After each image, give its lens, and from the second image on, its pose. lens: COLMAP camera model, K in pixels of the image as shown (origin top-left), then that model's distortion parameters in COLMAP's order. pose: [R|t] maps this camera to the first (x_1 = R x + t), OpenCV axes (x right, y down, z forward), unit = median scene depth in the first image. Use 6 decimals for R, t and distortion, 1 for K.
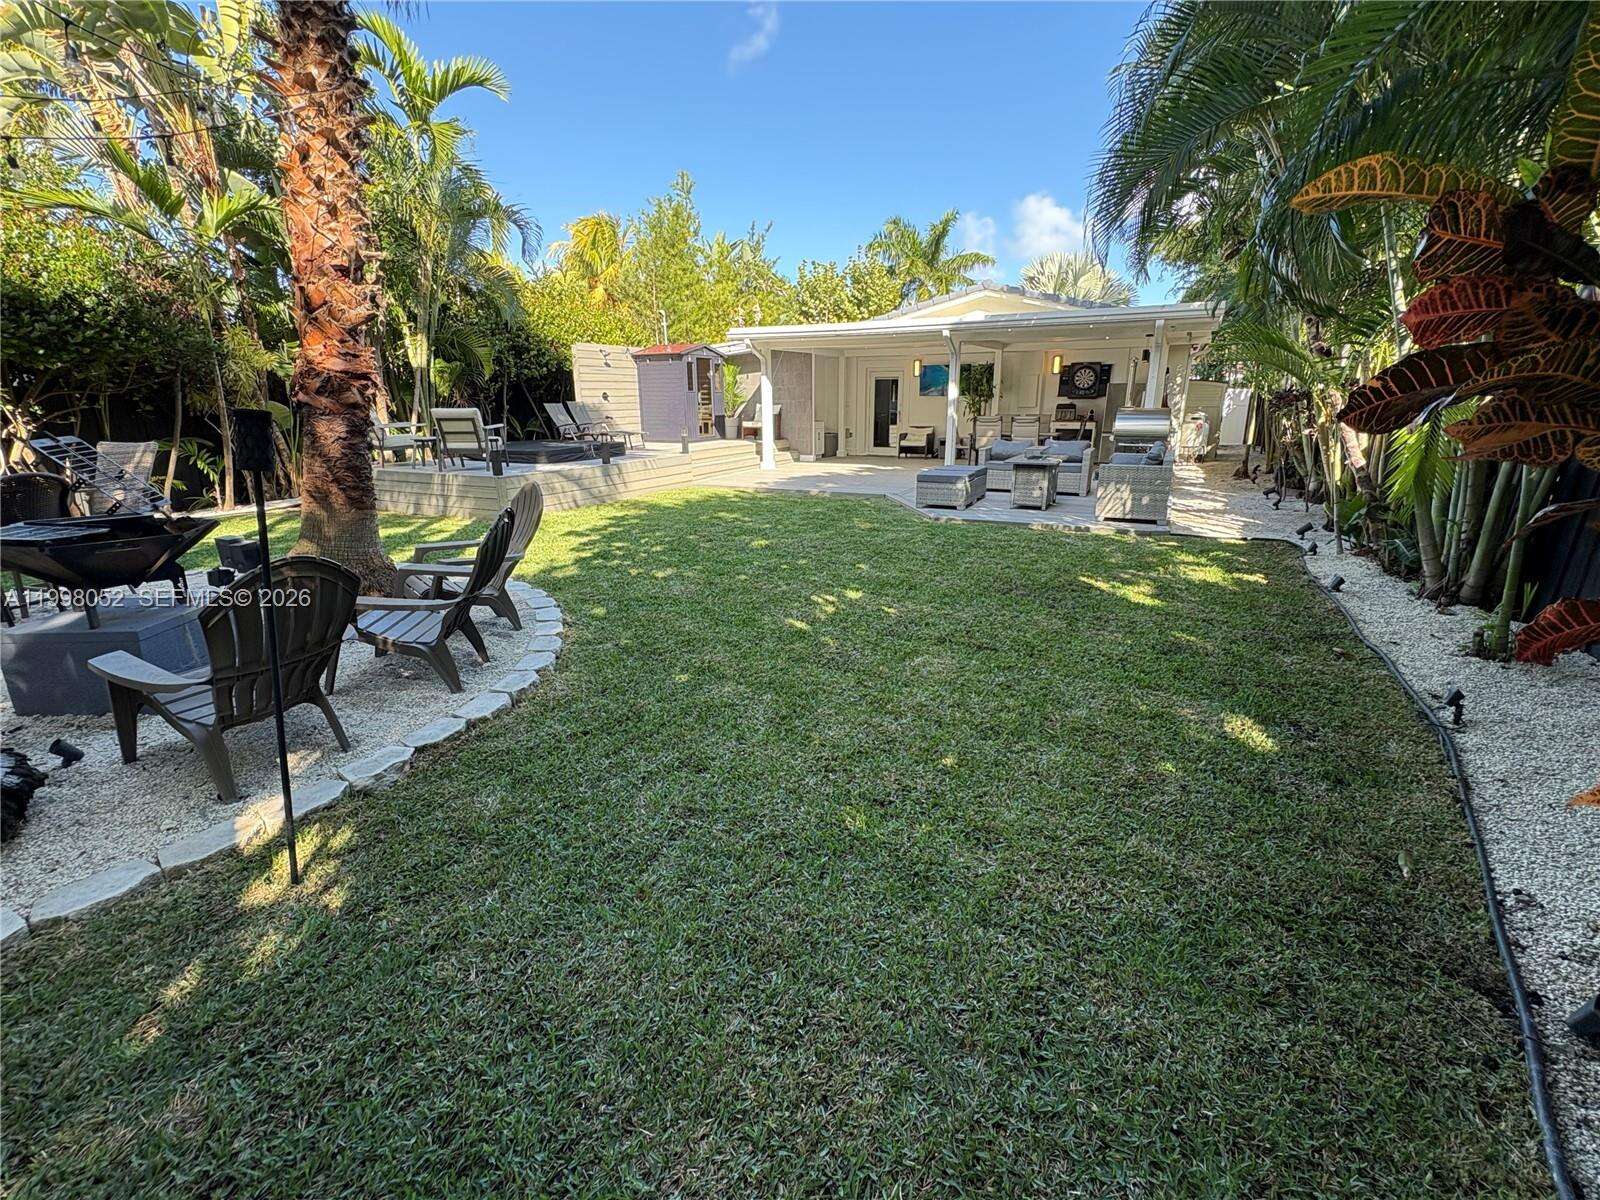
lens RADIAL K [[701.2, 0, 801.9], [0, 701.2, 597.7], [0, 0, 1]] dist [-0.003176, 0.003088]
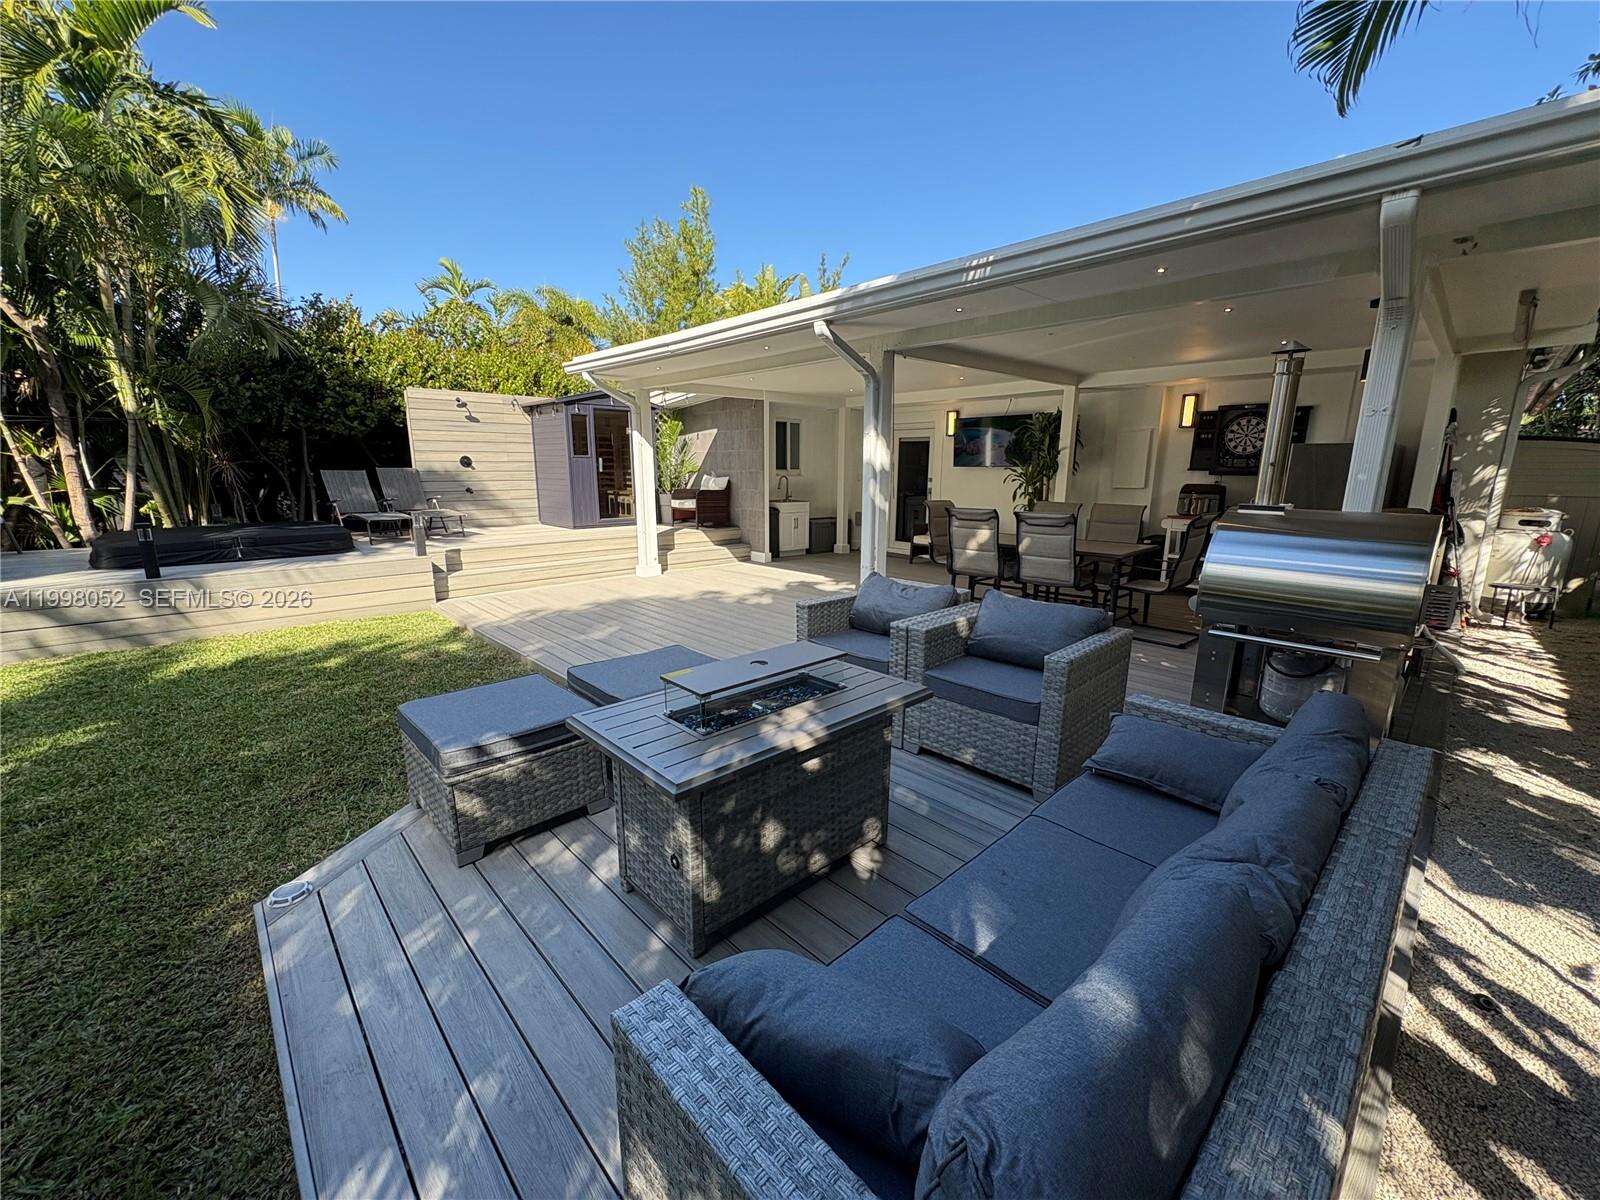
lens RADIAL K [[637.1, 0, 801.4], [0, 637.1, 600.4], [0, 0, 1]] dist [0.000505, -0.000009]
pose [[0.943015, 0.079499, -0.323115, 0.322185], [-0.102483, 0.993228, -0.054724, -0.170866], [0.316576, 0.084719, 0.944776, 0.591111]]
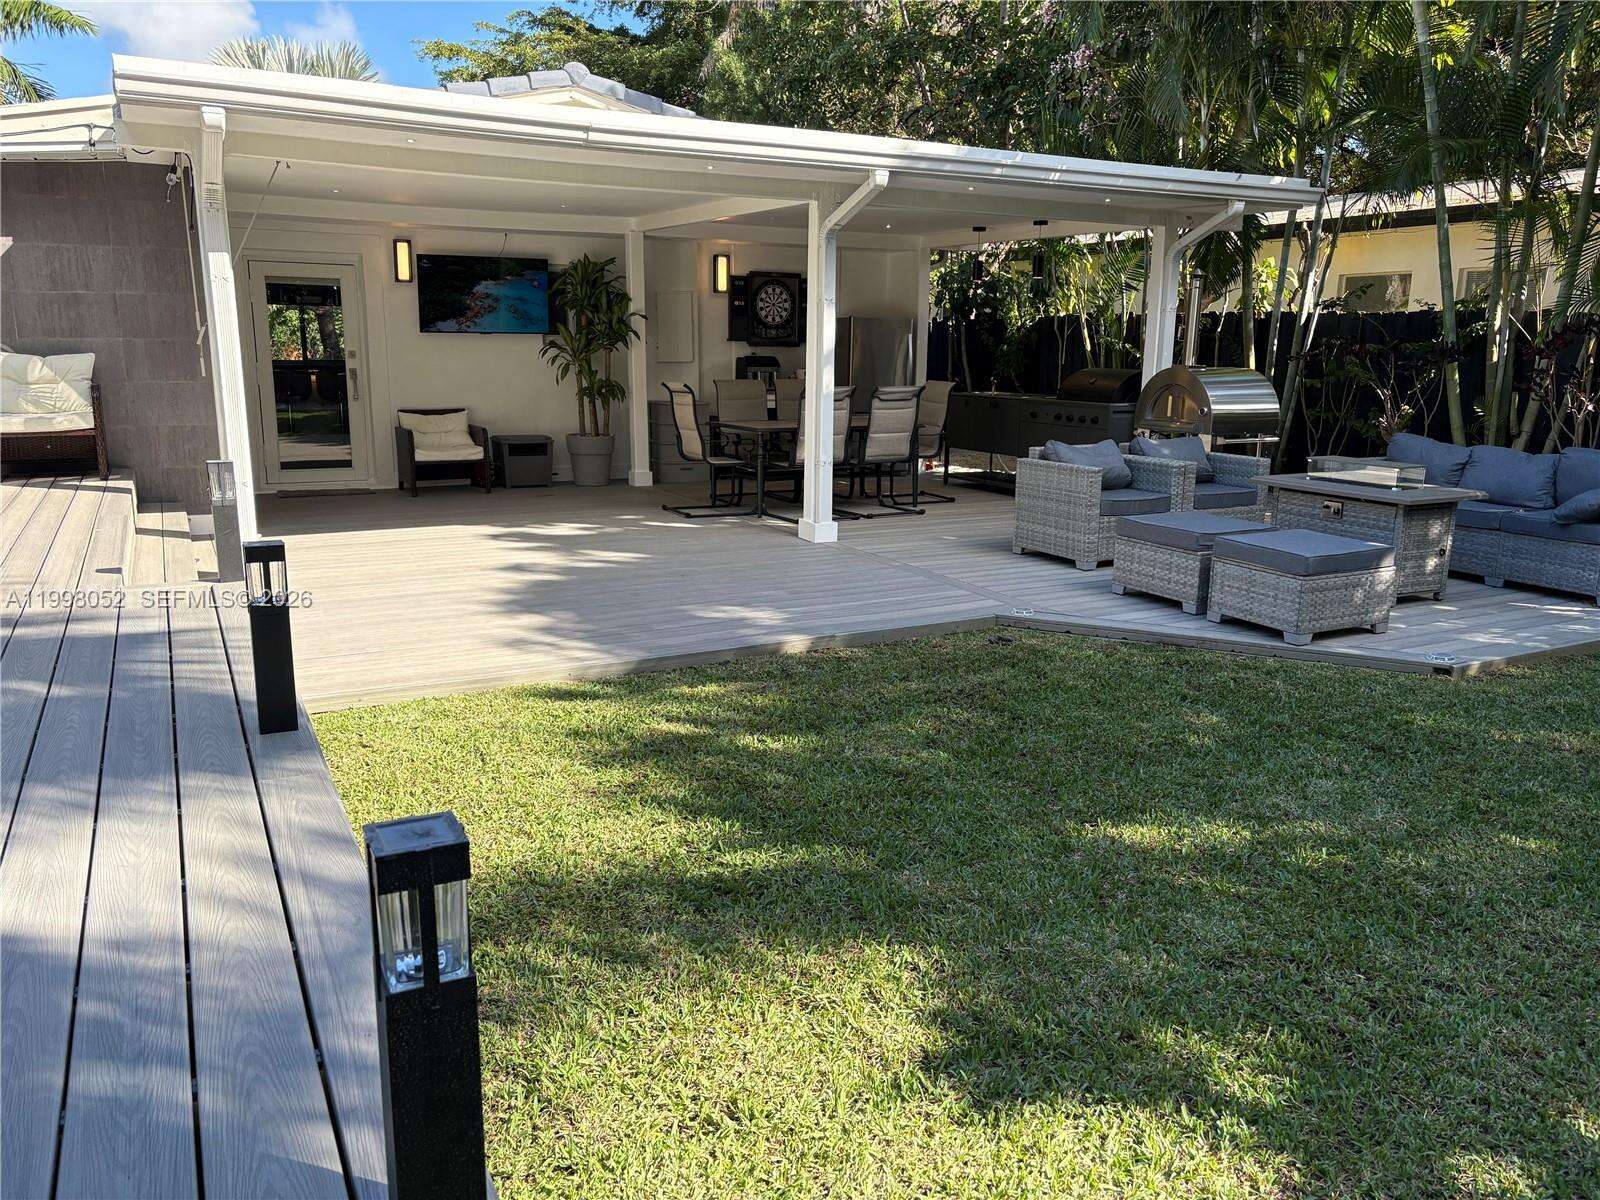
lens RADIAL K [[1194.3, 0, 816.1], [0, 1194.3, 610.0], [0, 0, 1]] dist [0.020204, -0.006515]
pose [[0.562377, -0.169827, 0.809253, -0.365984], [0.212687, 0.975462, 0.056904, -0.181400], [-0.799059, 0.140116, 0.584698, 0.642623]]
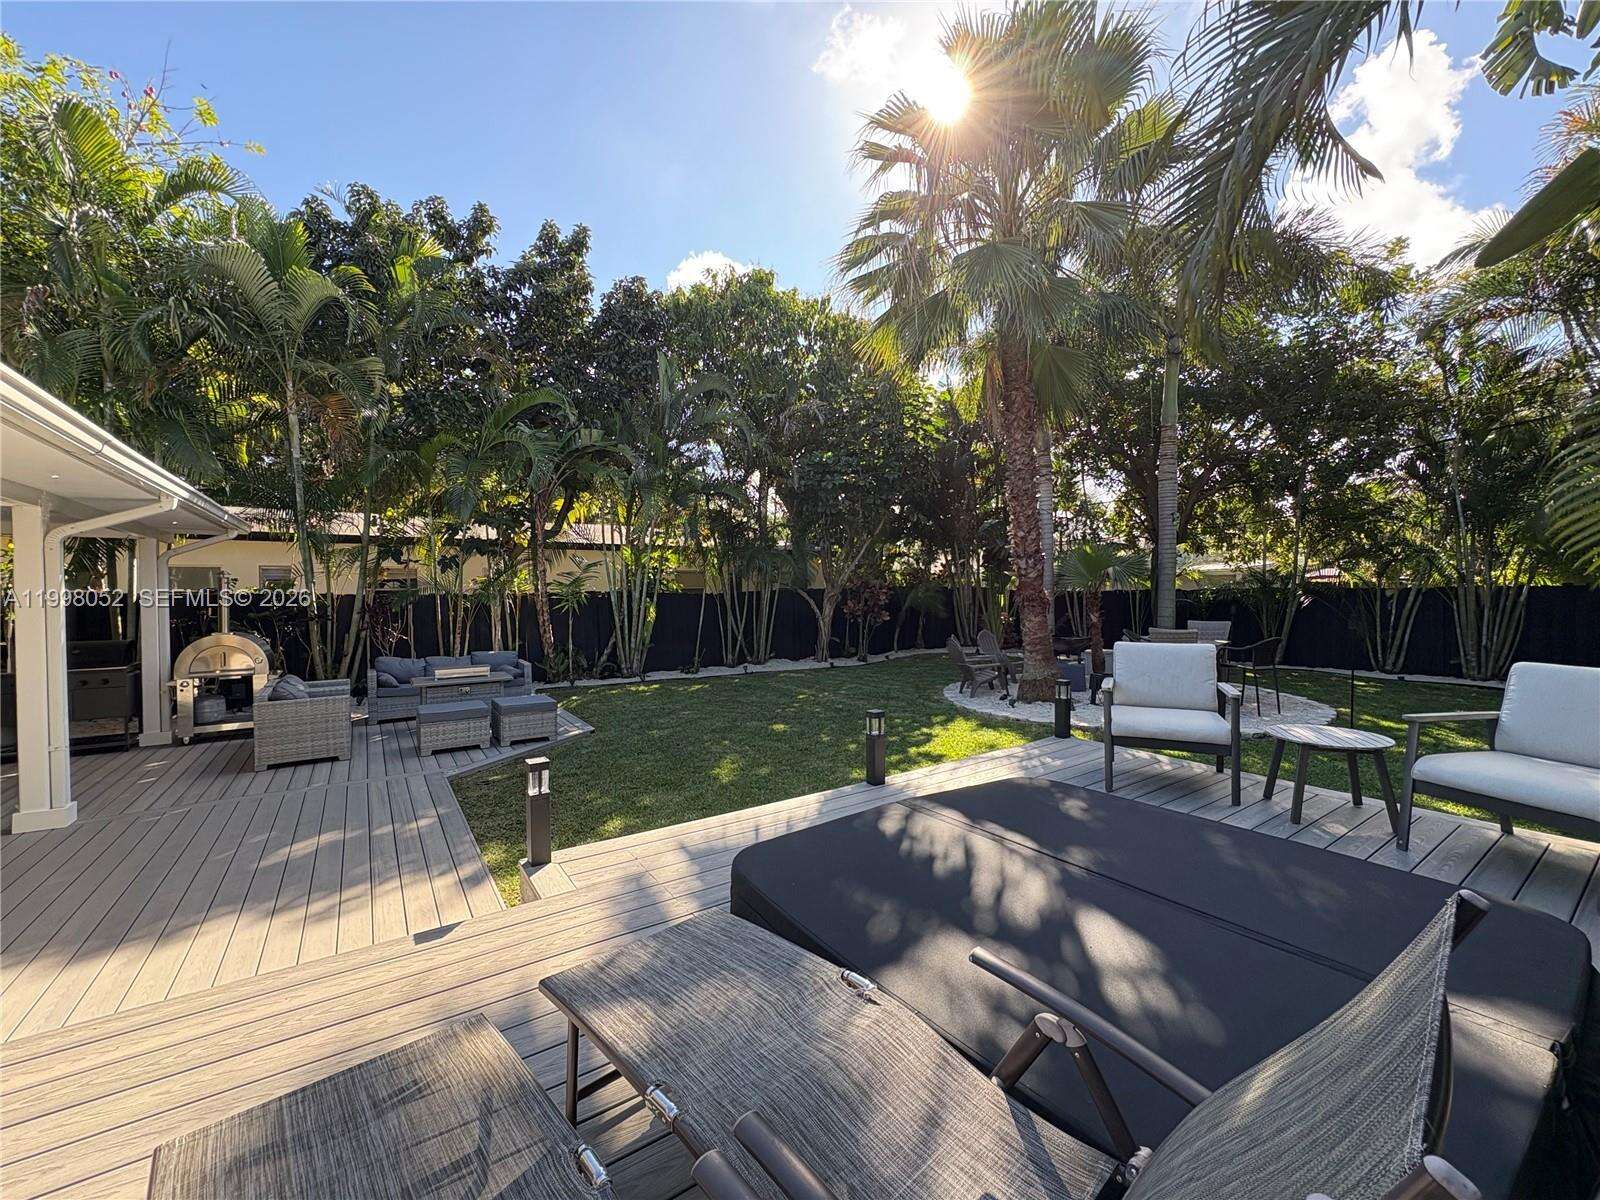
lens RADIAL K [[637.1, 0, 809.6], [0, 637.1, 602.3], [0, 0, 1]] dist [0.000505, -0.000009]
pose [[-0.887465, 0.003959, 0.460858, -0.366352], [0.139092, 0.955637, 0.259636, -0.345952], [-0.439385, 0.294520, -0.848645, 1.135859]]
